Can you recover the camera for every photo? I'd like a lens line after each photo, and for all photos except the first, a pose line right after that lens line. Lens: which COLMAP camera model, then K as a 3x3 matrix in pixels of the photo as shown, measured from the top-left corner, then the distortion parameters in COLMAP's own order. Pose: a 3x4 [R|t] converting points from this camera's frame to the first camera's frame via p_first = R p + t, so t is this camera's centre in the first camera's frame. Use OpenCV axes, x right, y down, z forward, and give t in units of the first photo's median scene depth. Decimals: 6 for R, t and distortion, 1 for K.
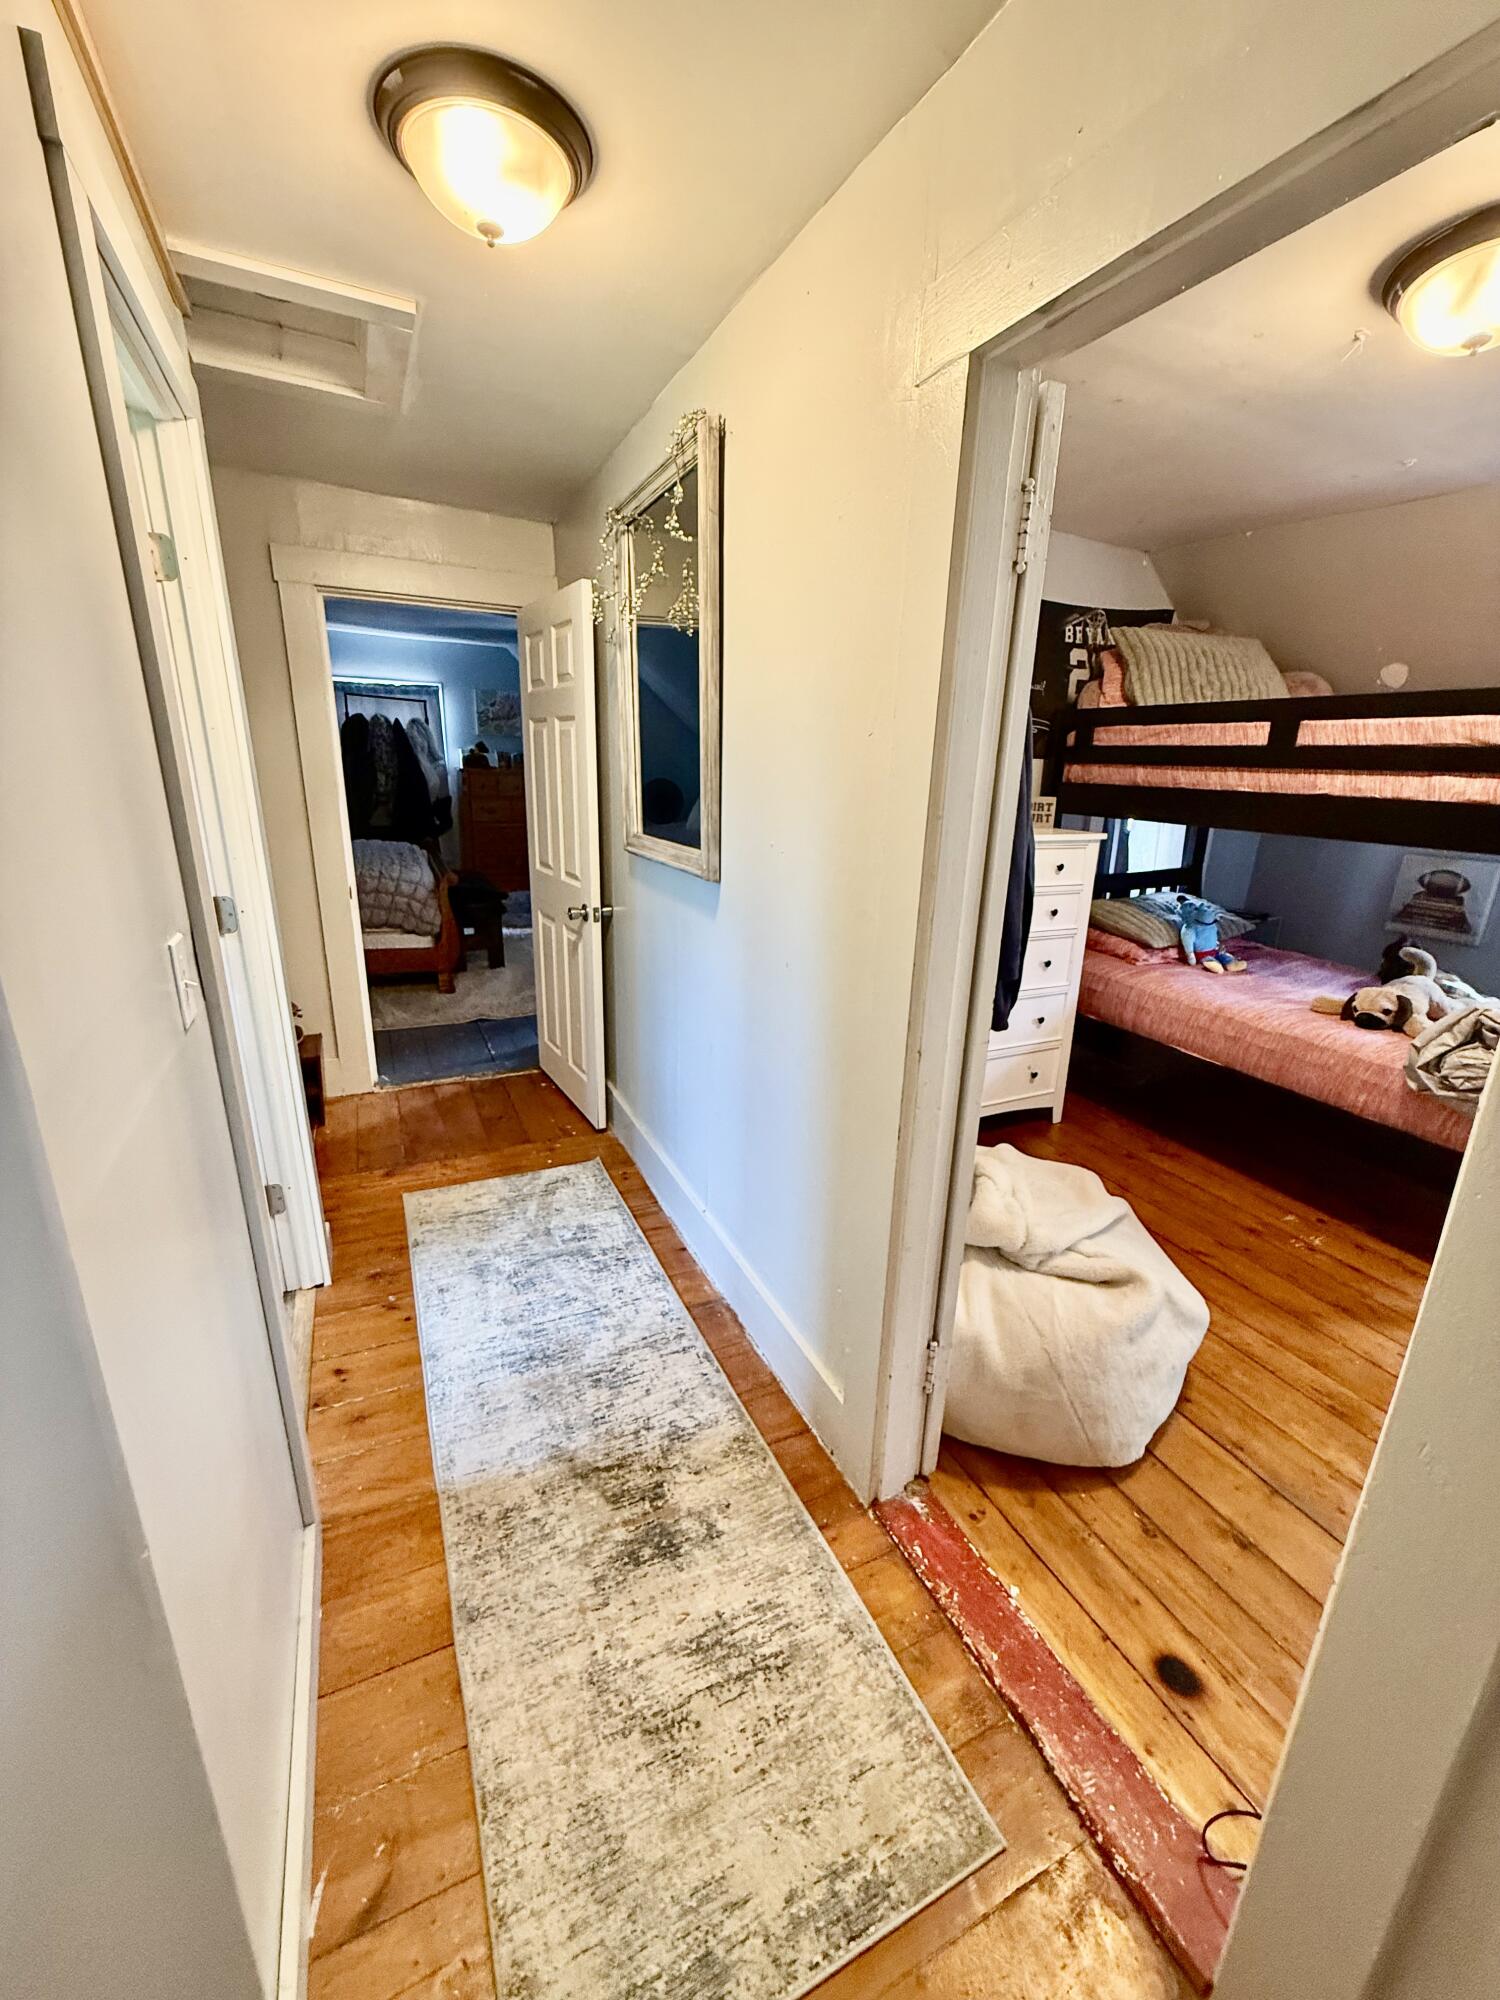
lens RADIAL K [[797.6, 0, 750.7], [0, 797.6, 994.5], [0, 0, 1]] dist [0.006434, -0.000549]
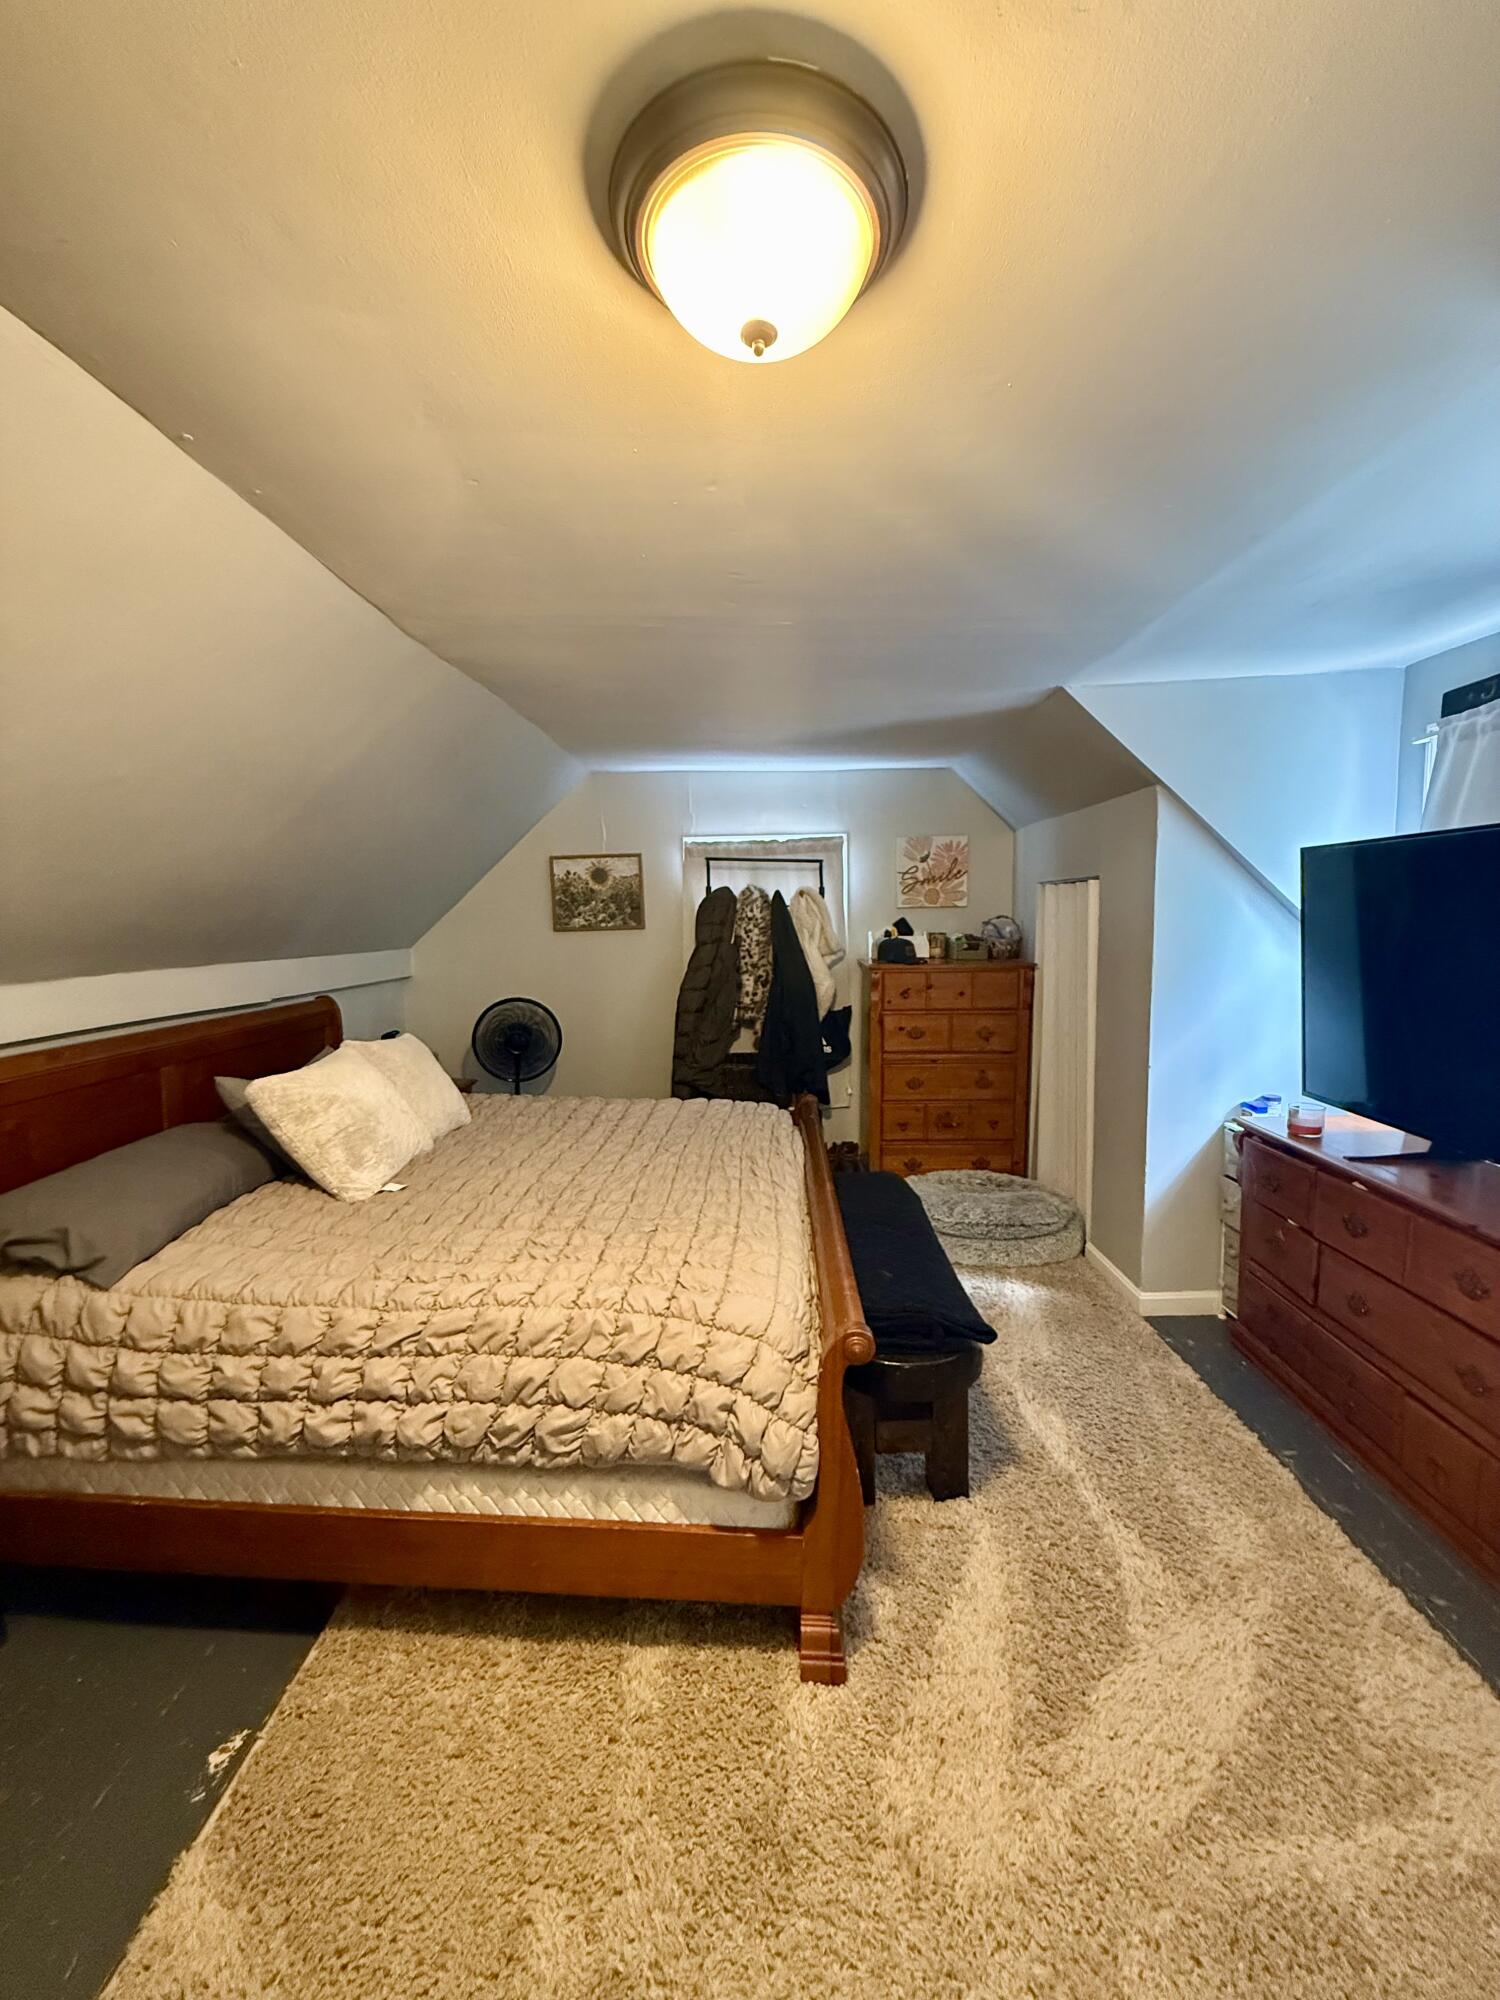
lens RADIAL K [[797.6, 0, 744.6], [0, 797.6, 994.8], [0, 0, 1]] dist [0.006434, -0.000549]
pose [[0.891458, -0.012224, -0.452939, -0.179338], [-0.080943, 0.979260, -0.185736, -0.143791], [0.445816, 0.202238, 0.871980, 0.449897]]
